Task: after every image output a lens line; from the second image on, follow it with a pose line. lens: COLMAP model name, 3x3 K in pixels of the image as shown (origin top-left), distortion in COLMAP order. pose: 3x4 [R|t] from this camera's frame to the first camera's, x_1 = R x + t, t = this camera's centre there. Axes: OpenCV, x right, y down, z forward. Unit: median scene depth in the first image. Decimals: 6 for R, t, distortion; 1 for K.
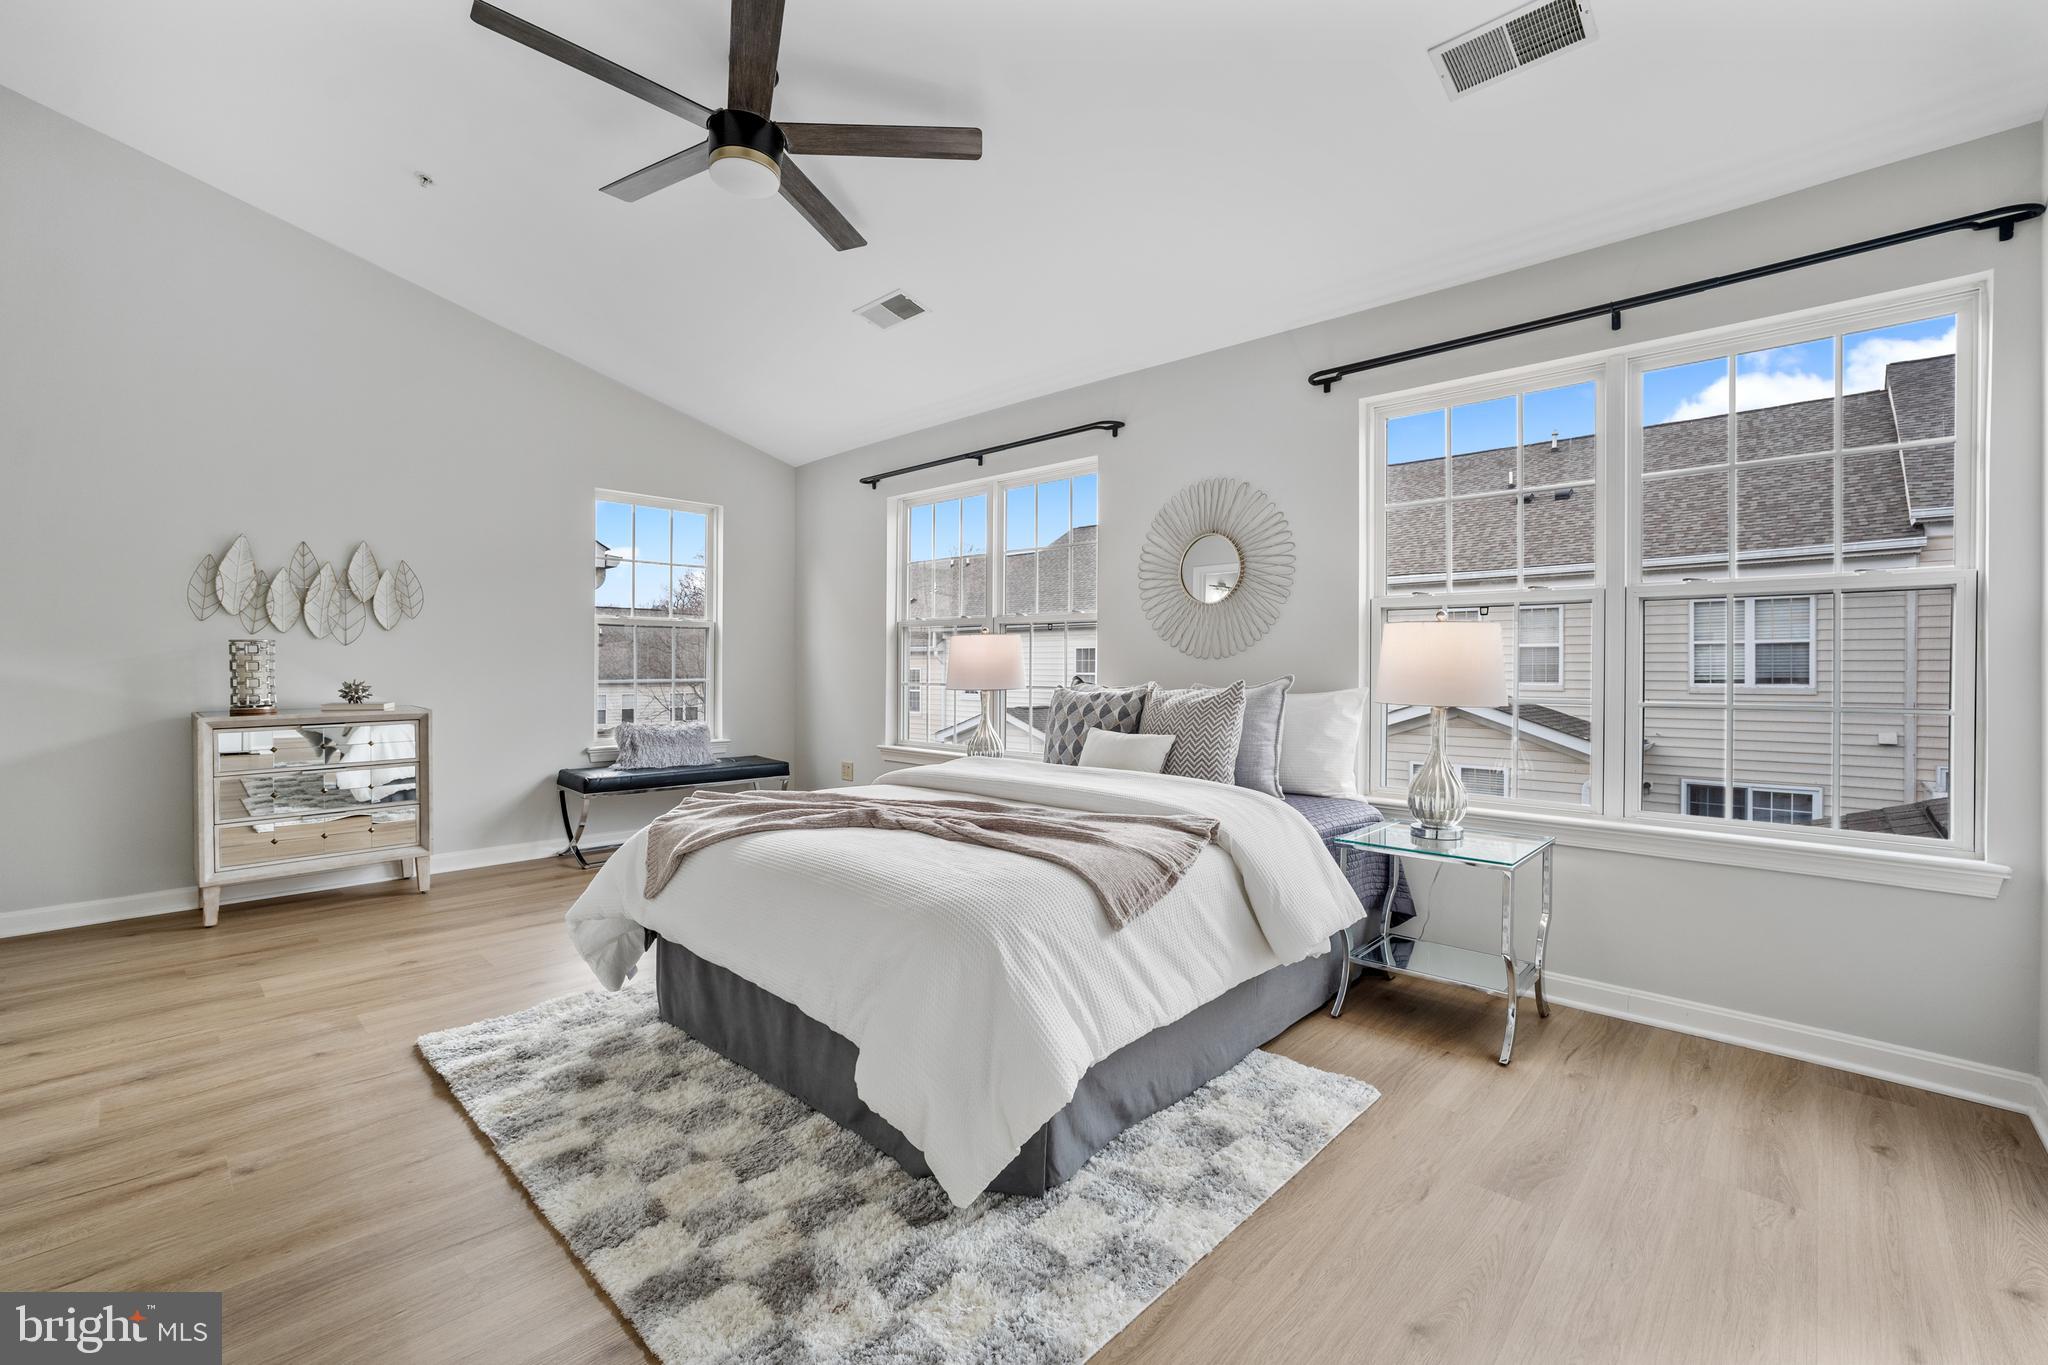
lens RADIAL K [[868.5, 0, 1027.3], [0, 868.5, 672.6], [0, 0, 1]] dist [-0.039384, 0.016580]
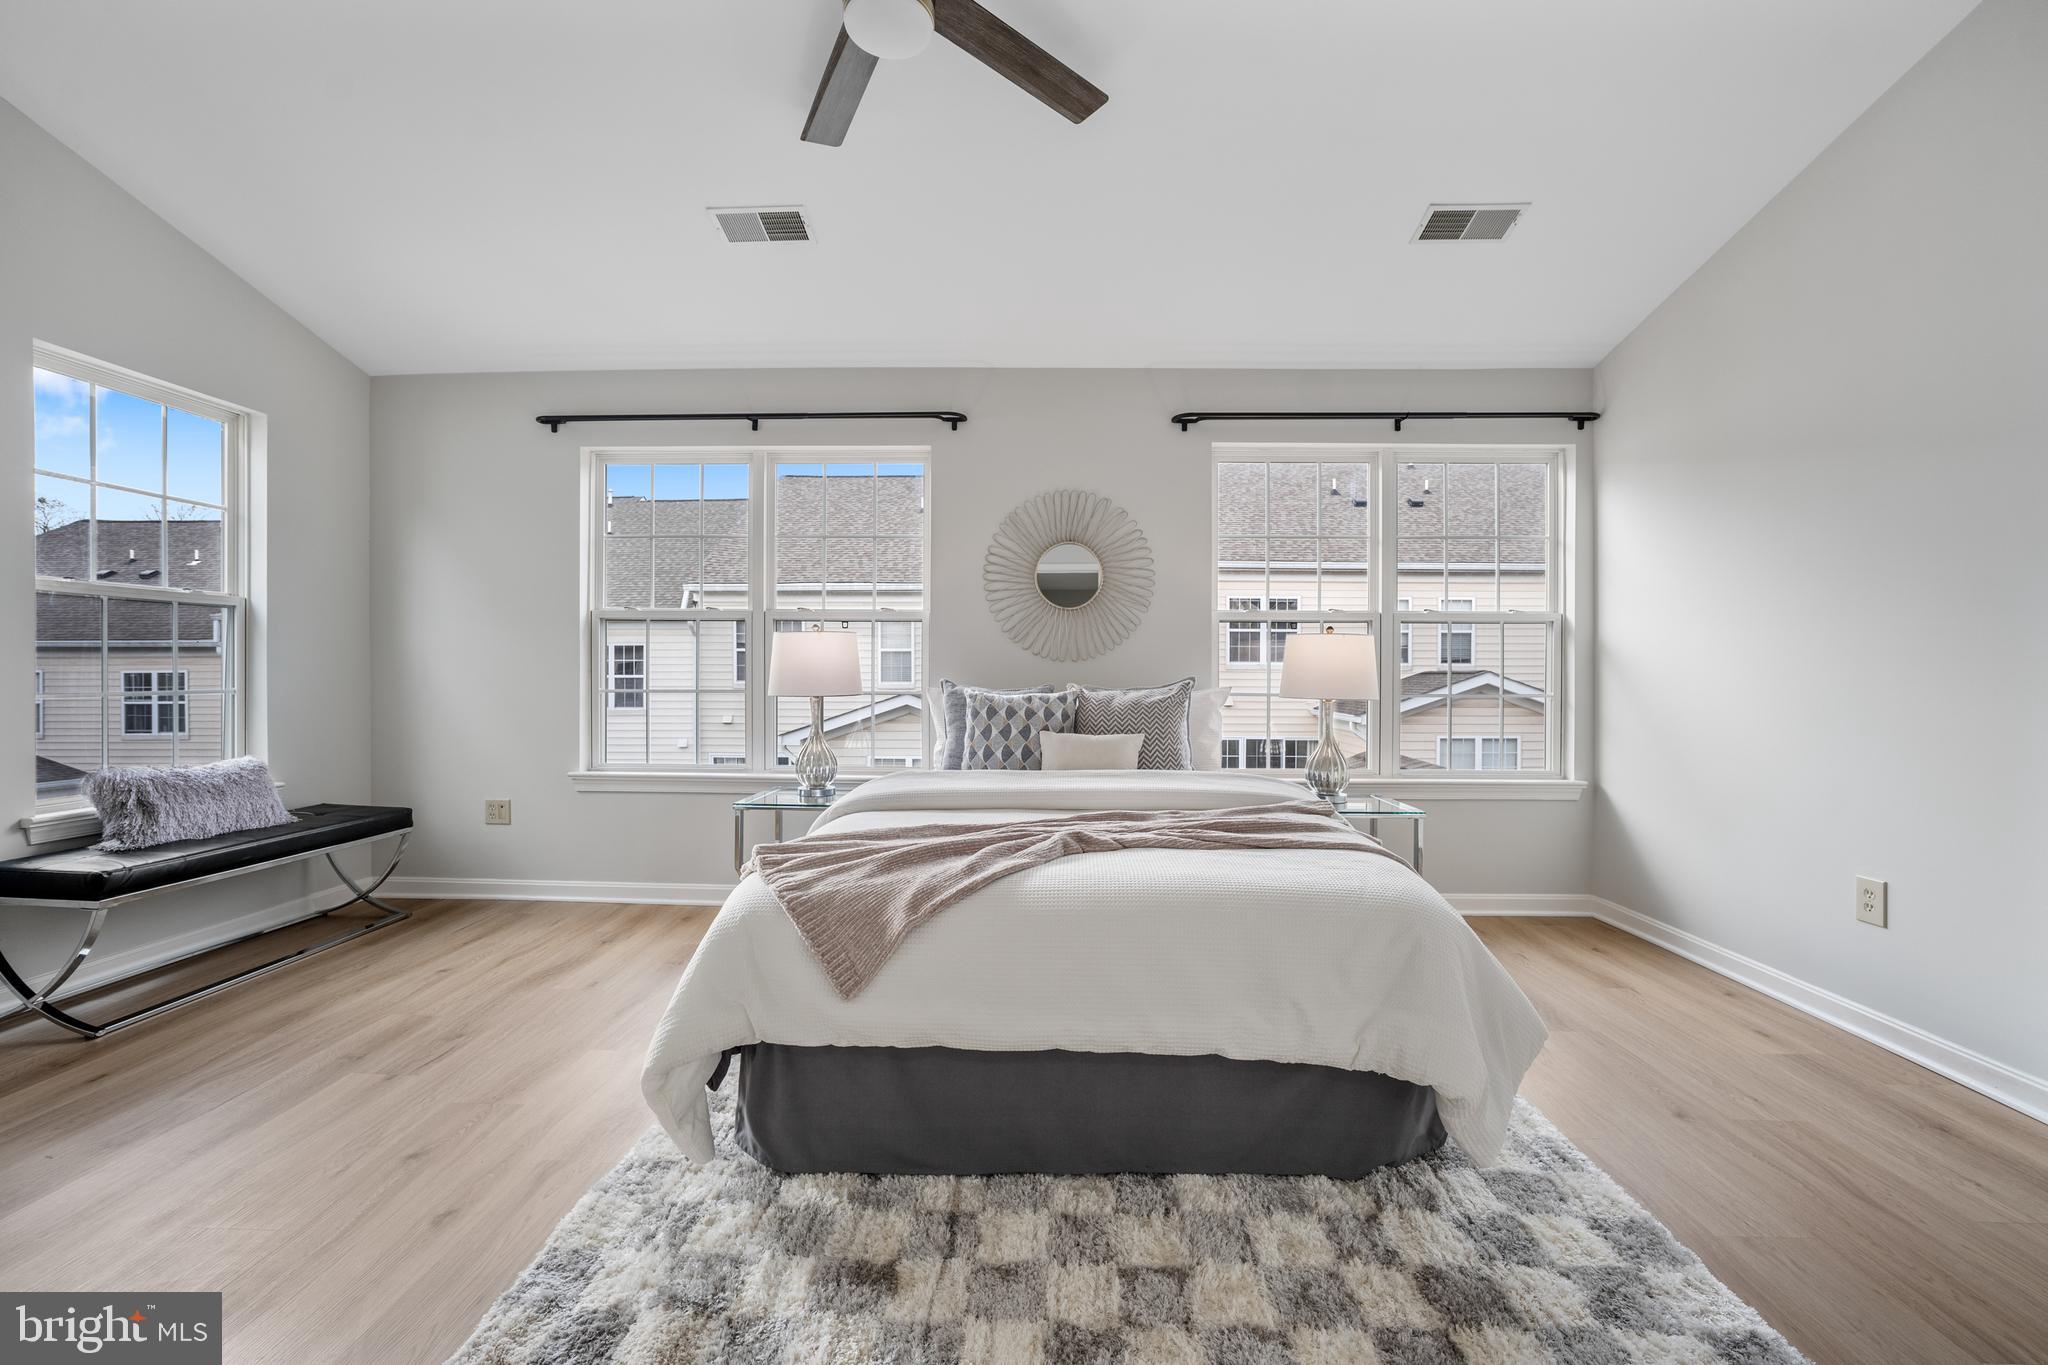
lens RADIAL K [[868.5, 0, 1027.3], [0, 868.5, 672.6], [0, 0, 1]] dist [-0.039384, 0.016580]
pose [[0.749469, -0.003002, 0.662033, -0.552735], [0.004230, 0.999991, -0.000254, -0.002227], [-0.662026, 0.002990, 0.749475, 0.259793]]
